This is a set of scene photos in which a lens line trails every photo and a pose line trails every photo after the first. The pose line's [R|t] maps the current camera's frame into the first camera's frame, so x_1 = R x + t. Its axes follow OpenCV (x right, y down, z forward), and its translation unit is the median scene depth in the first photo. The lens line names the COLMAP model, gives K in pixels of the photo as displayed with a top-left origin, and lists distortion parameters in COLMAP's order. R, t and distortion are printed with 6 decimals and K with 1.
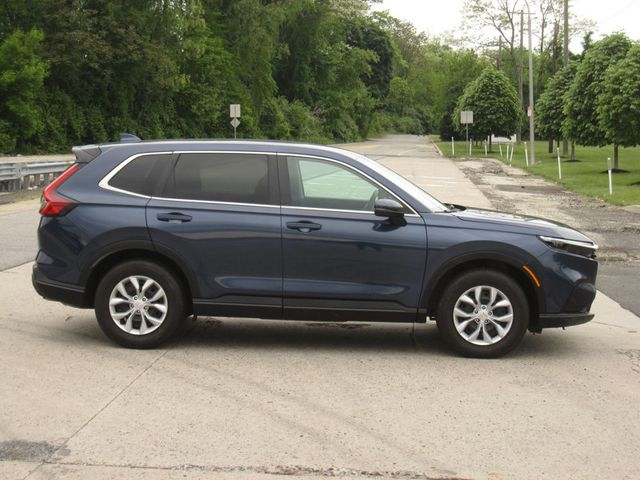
lens RADIAL K [[1264.9, 0, 314.0], [0, 1264.9, 237.5], [0, 0, 1]] dist [-0.157272, 0.000000]
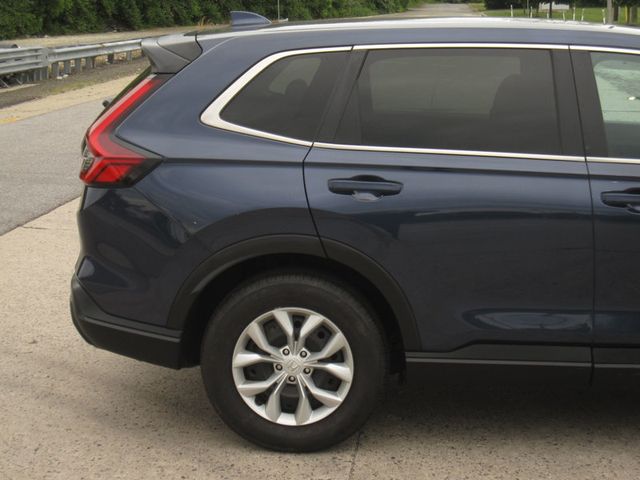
lens RADIAL K [[1264.9, 0, 325.3], [0, 1264.9, 238.0], [0, 0, 1]] dist [-0.157272, 0.000000]
pose [[0.999634, -0.020182, -0.018010, -0.114573], [0.021900, 0.994649, 0.100967, -0.043909], [0.015876, -0.101324, 0.994727, 0.509271]]
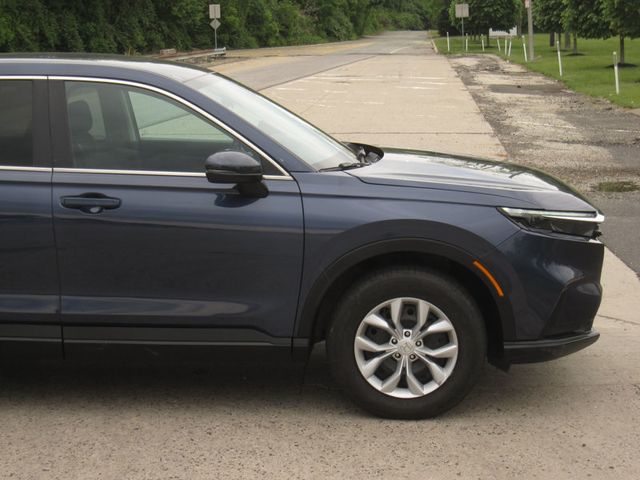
lens RADIAL K [[1264.9, 0, 319.6], [0, 1264.9, 239.3], [0, 0, 1]] dist [-0.157272, 0.000000]
pose [[0.999541, -0.030218, -0.002115, 0.096959], [0.030290, 0.996278, 0.080702, -0.035446], [-0.000331, -0.080729, 0.996736, 0.426169]]
